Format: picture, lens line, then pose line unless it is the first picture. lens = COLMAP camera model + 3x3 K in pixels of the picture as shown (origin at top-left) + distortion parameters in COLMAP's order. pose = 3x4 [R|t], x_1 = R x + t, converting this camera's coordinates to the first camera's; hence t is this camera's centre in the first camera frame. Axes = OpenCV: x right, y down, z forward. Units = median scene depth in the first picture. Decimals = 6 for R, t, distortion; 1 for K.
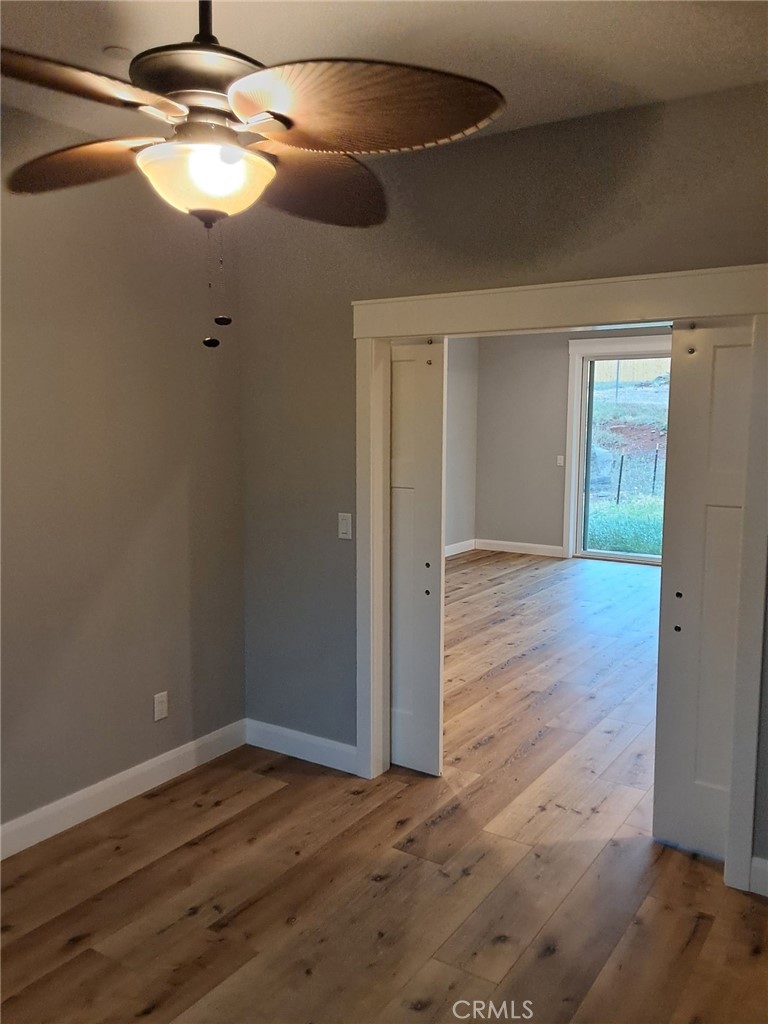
lens RADIAL K [[832.8, 0, 392.6], [0, 832.8, 516.6], [0, 0, 1]] dist [0.108711, -0.121018]
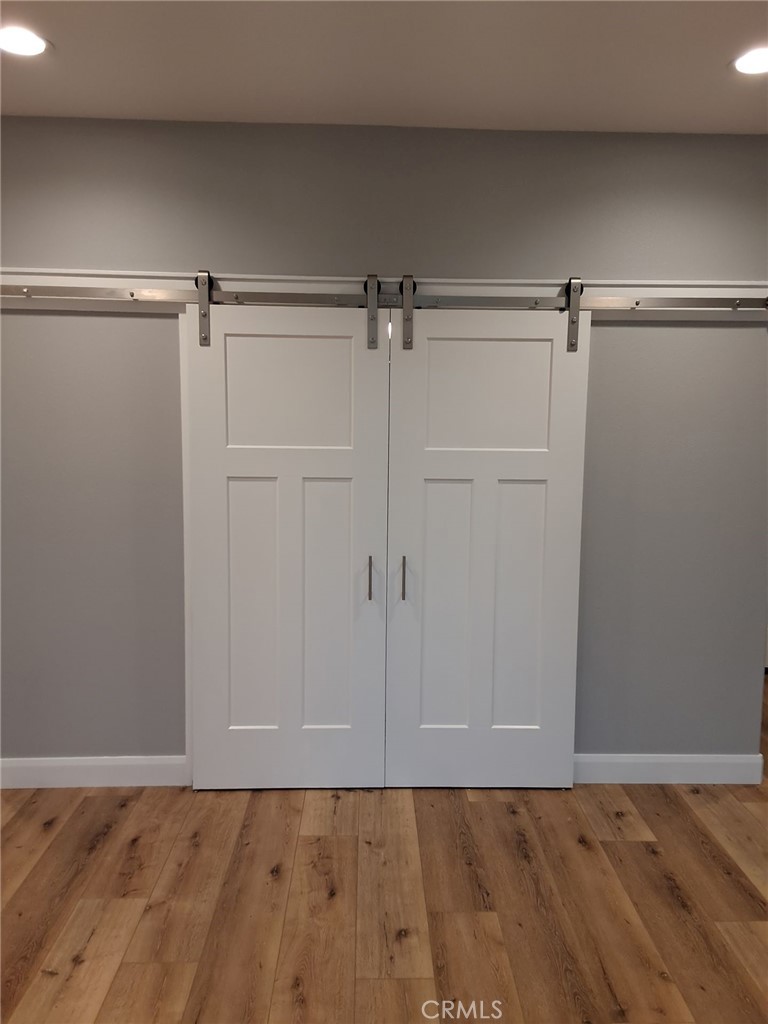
lens RADIAL K [[832.8, 0, 392.6], [0, 832.8, 516.6], [0, 0, 1]] dist [0.108711, -0.121018]
pose [[-0.823598, 0.040839, -0.565702, 0.728737], [-0.100560, 0.971088, 0.216509, -0.188940], [0.558188, 0.235203, -0.795679, 1.746501]]
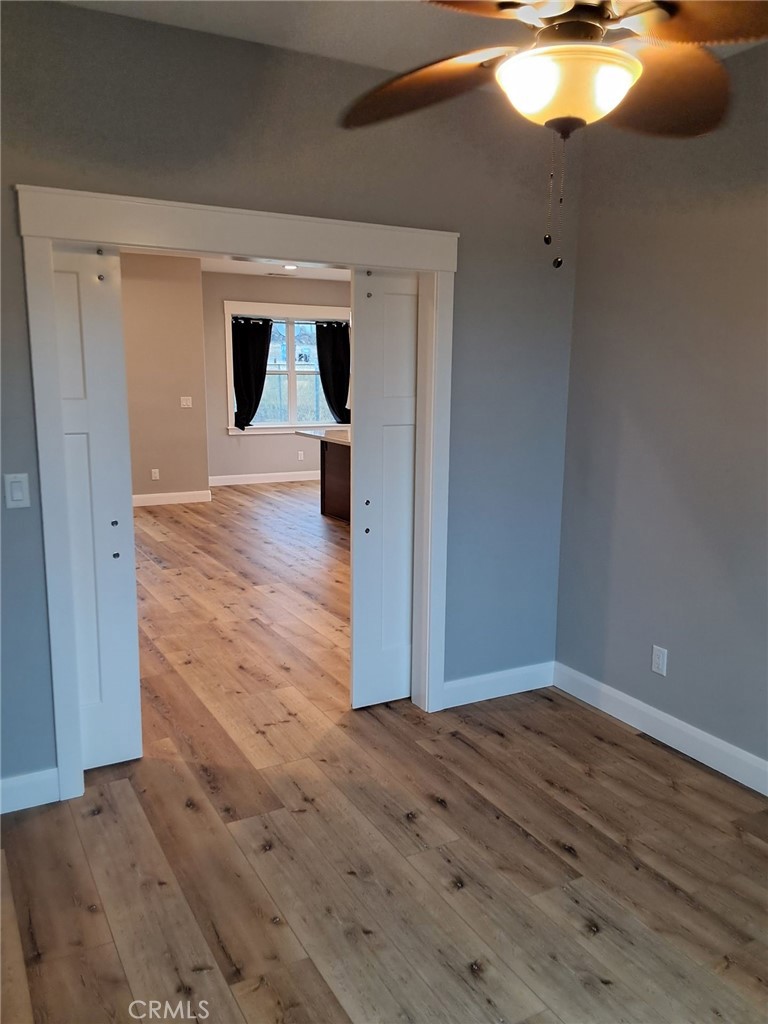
lens RADIAL K [[832.8, 0, 392.6], [0, 832.8, 516.6], [0, 0, 1]] dist [0.108711, -0.121018]
pose [[0.478523, -0.169340, 0.861591, -0.586721], [0.109574, 0.985074, 0.132753, -0.031589], [-0.871211, 0.030883, 0.489936, 0.354003]]
